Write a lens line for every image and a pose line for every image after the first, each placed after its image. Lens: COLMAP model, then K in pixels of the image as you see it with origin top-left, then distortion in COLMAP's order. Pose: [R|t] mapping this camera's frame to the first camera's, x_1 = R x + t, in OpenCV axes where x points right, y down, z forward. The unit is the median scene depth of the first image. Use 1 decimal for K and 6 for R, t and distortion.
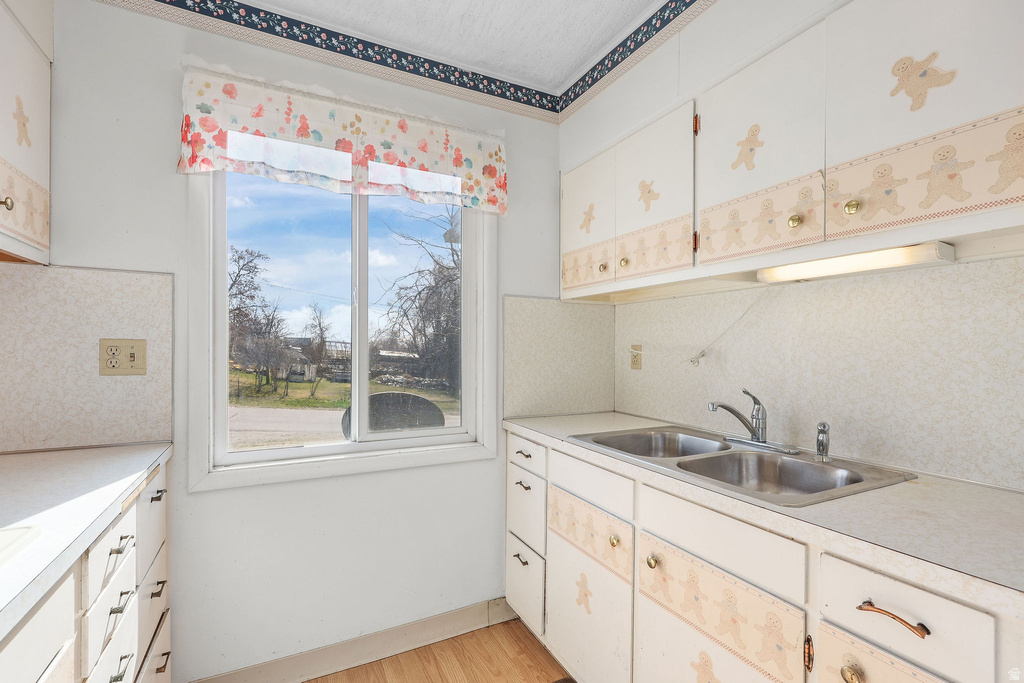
lens RADIAL K [[456.7, 0, 506.3], [0, 456.7, 351.0], [0, 0, 1]] dist [0.002139, -0.000091]
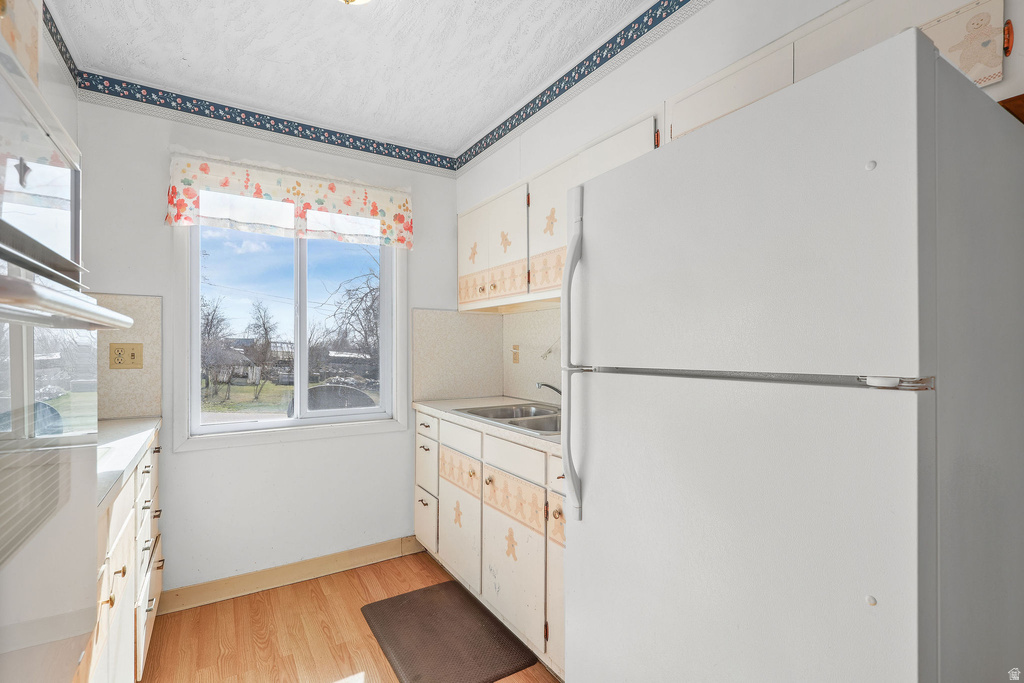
lens RADIAL K [[468.6, 0, 504.9], [0, 468.6, 347.8], [0, 0, 1]] dist [0.002122, -0.000719]
pose [[0.996157, -0.006017, 0.087382, 0.169516], [0.006602, 0.999958, -0.006403, 0.004162], [-0.087339, 0.006955, 0.996154, -0.459852]]
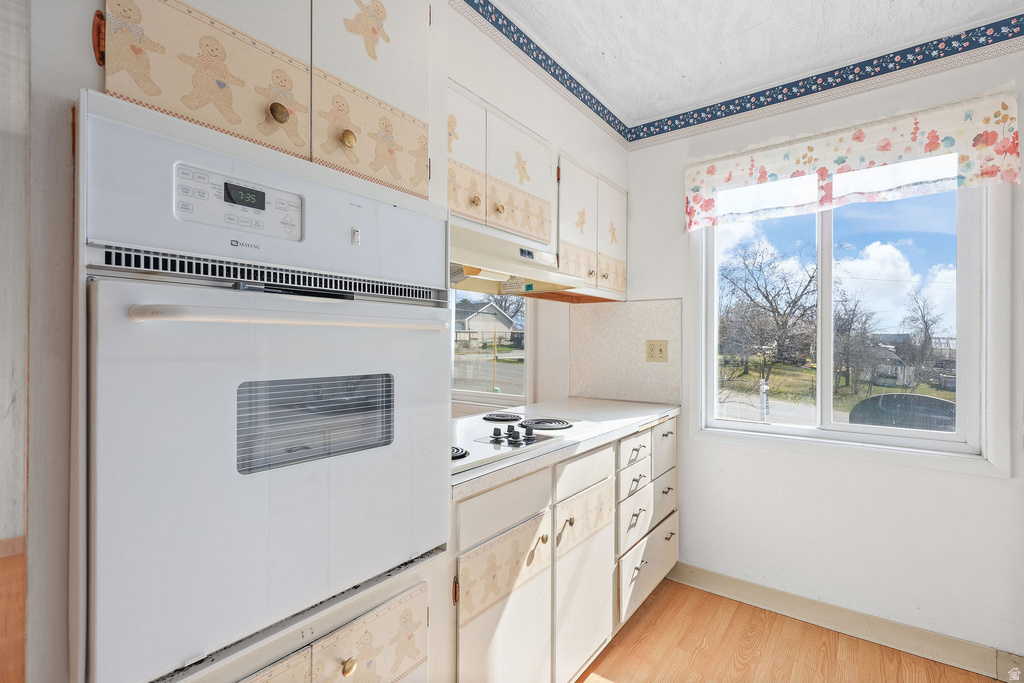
lens RADIAL K [[468.6, 0, 509.3], [0, 468.6, 344.8], [0, 0, 1]] dist [0.002122, -0.000719]
pose [[0.438244, -0.003393, -0.898850, 0.400140], [-0.005415, 0.999965, -0.006414, 0.003629], [0.898840, 0.007678, 0.438210, -0.205717]]
